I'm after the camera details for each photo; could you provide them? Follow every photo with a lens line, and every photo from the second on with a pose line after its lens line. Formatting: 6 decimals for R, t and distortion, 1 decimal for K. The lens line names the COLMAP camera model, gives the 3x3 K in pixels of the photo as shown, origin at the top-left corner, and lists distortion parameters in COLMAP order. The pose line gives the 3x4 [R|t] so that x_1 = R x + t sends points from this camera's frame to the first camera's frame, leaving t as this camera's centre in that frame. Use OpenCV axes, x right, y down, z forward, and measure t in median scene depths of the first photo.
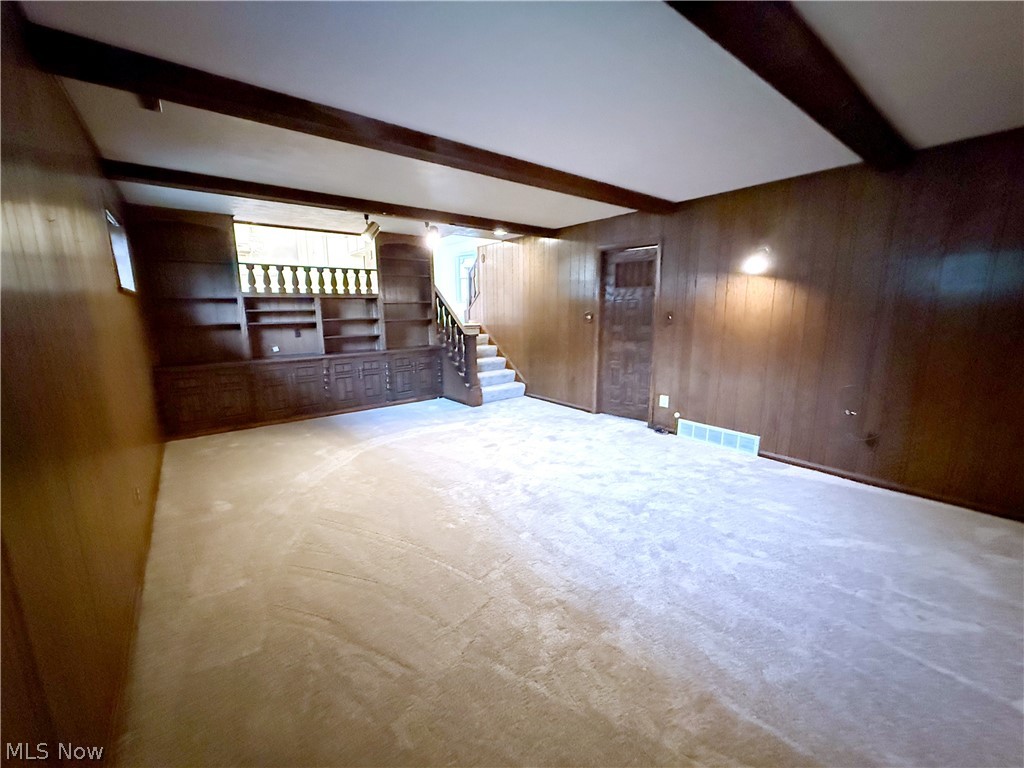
lens RADIAL K [[408.5, 0, 504.8], [0, 408.5, 378.9], [0, 0, 1]] dist [-0.000173, 0.000066]
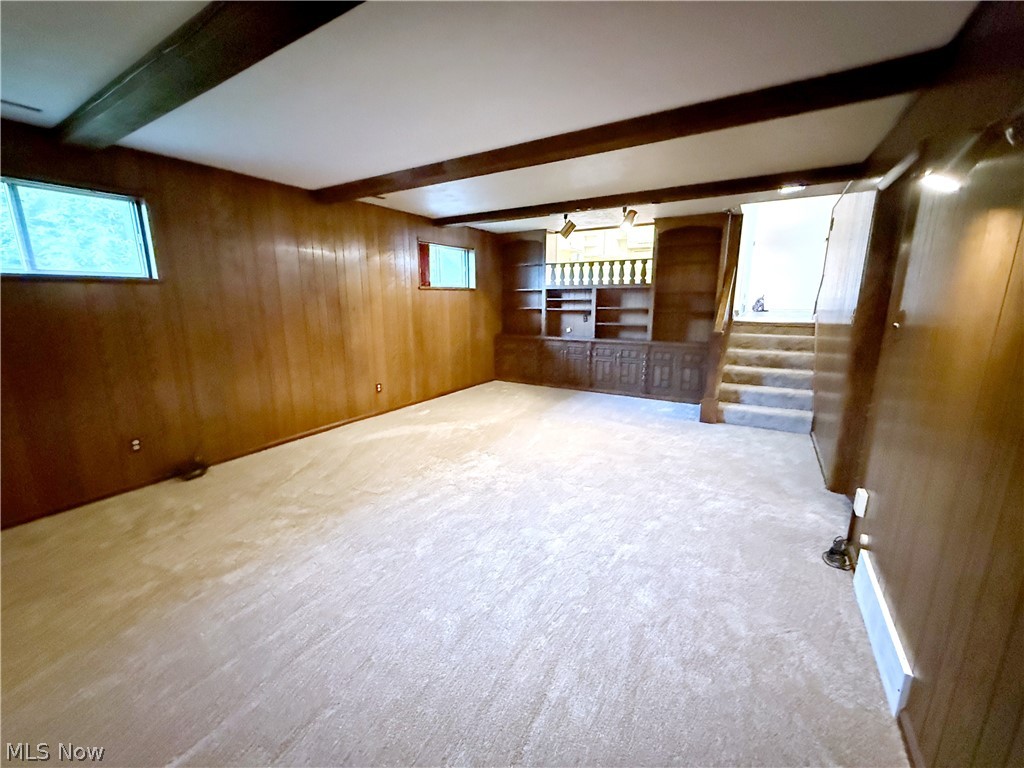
lens RADIAL K [[408.5, 0, 514.0], [0, 408.5, 376.4], [0, 0, 1]] dist [-0.000173, 0.000066]
pose [[0.361278, 0.183478, -0.914229, 0.557129], [-0.160571, 0.978045, 0.132832, -0.072734], [0.918529, 0.098809, 0.382808, 0.375121]]
